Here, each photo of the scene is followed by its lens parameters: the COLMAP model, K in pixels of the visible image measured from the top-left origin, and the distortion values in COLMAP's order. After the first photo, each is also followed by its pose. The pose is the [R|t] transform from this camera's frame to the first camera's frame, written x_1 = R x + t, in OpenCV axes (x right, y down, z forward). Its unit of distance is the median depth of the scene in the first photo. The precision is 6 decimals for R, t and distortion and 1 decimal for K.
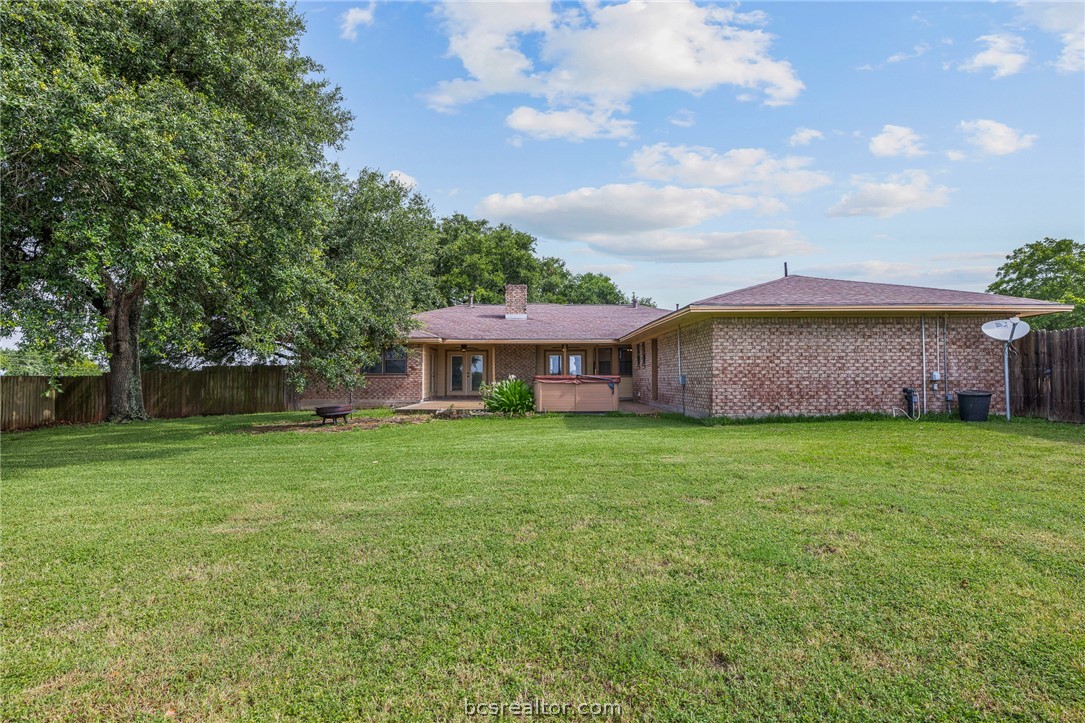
lens RADIAL K [[578.4, 0, 543.8], [0, 578.4, 362.9], [0, 0, 1]] dist [0.005717, 0.001913]
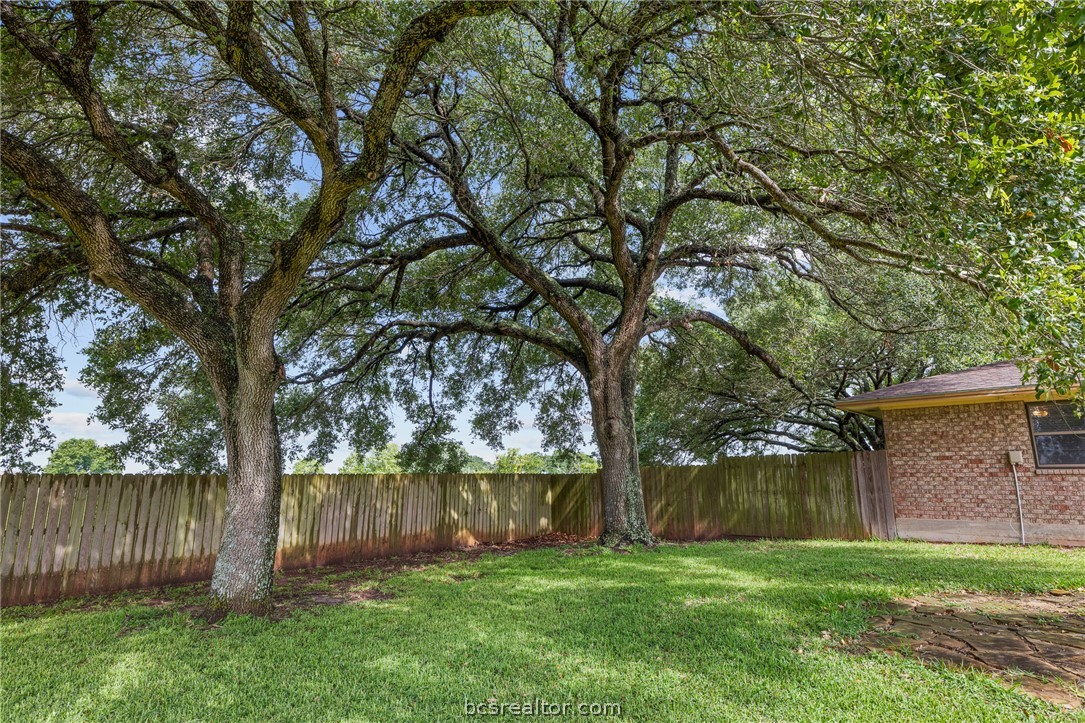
lens RADIAL K [[578.4, 0, 542.0], [0, 578.4, 361.6], [0, 0, 1]] dist [0.005717, 0.001913]
pose [[0.725192, -0.140621, -0.674035, -0.288424], [0.022354, 0.983215, -0.181074, 0.013335], [0.688184, 0.116246, 0.716163, 0.401791]]
